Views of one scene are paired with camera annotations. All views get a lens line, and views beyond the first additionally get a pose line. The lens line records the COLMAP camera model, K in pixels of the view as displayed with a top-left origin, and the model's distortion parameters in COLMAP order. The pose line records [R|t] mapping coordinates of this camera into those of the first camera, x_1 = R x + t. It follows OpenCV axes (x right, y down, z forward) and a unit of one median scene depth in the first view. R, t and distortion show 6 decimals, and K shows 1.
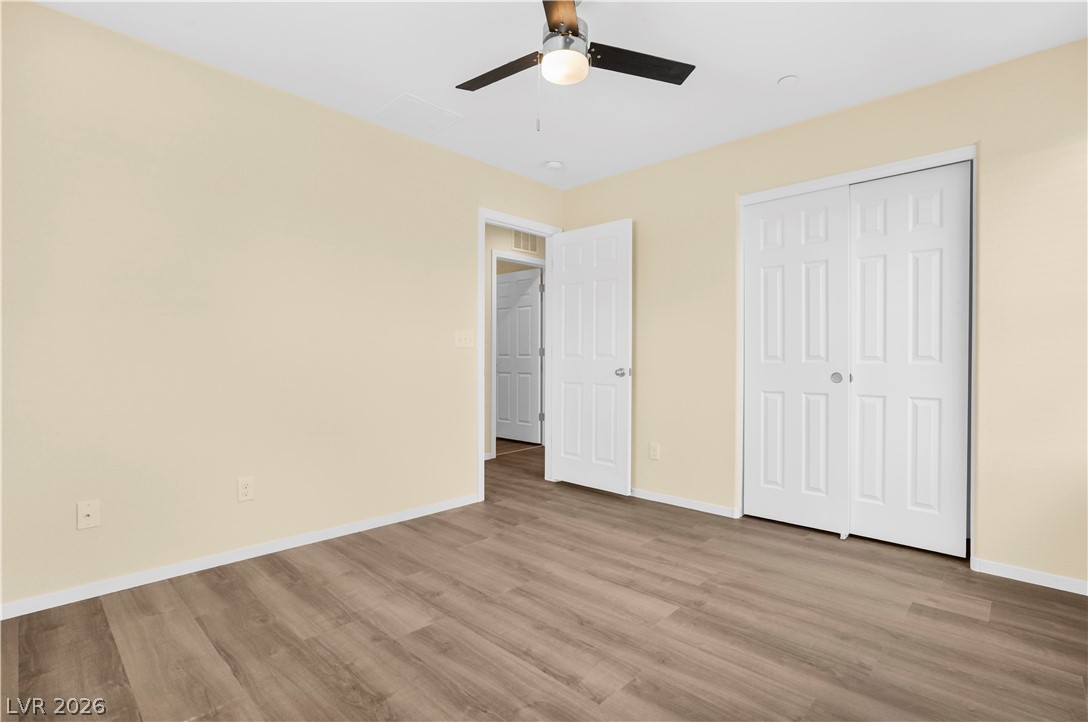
lens RADIAL K [[499.3, 0, 539.4], [0, 499.3, 360.2], [0, 0, 1]] dist [-0.049906, 0.023994]
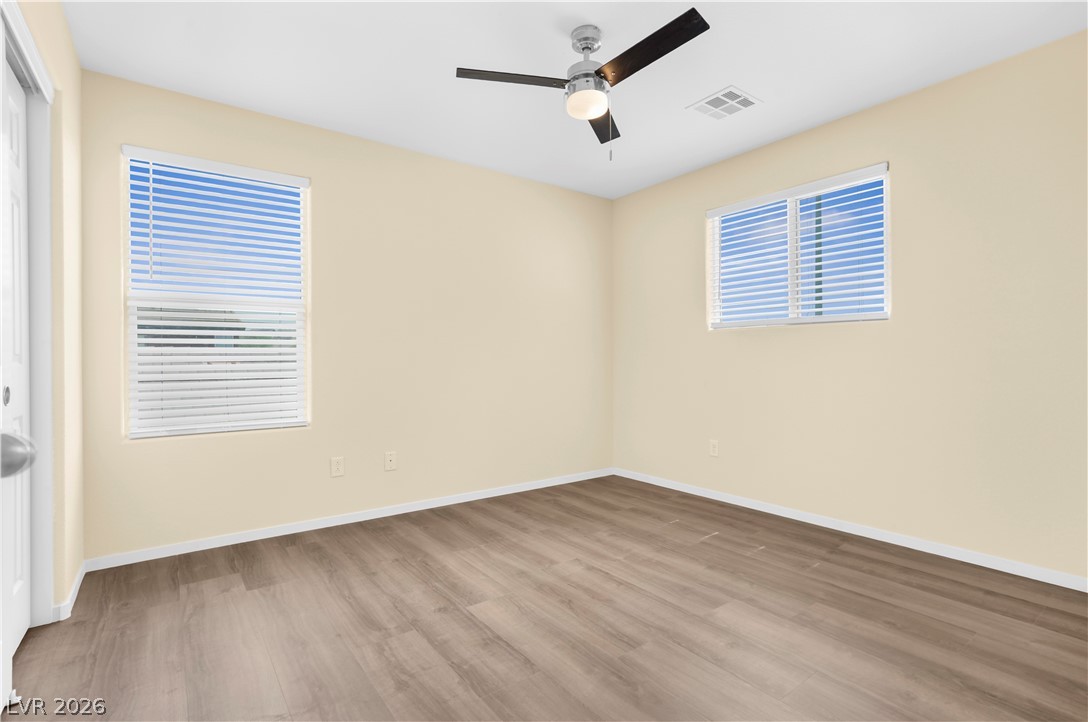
lens RADIAL K [[499.3, 0, 539.4], [0, 499.3, 360.2], [0, 0, 1]] dist [-0.049906, 0.023994]
pose [[-0.985376, 0.000572, 0.170395, -0.033856], [0.002119, 0.999958, 0.008896, -0.008204], [-0.170382, 0.009127, -0.985336, 2.059418]]
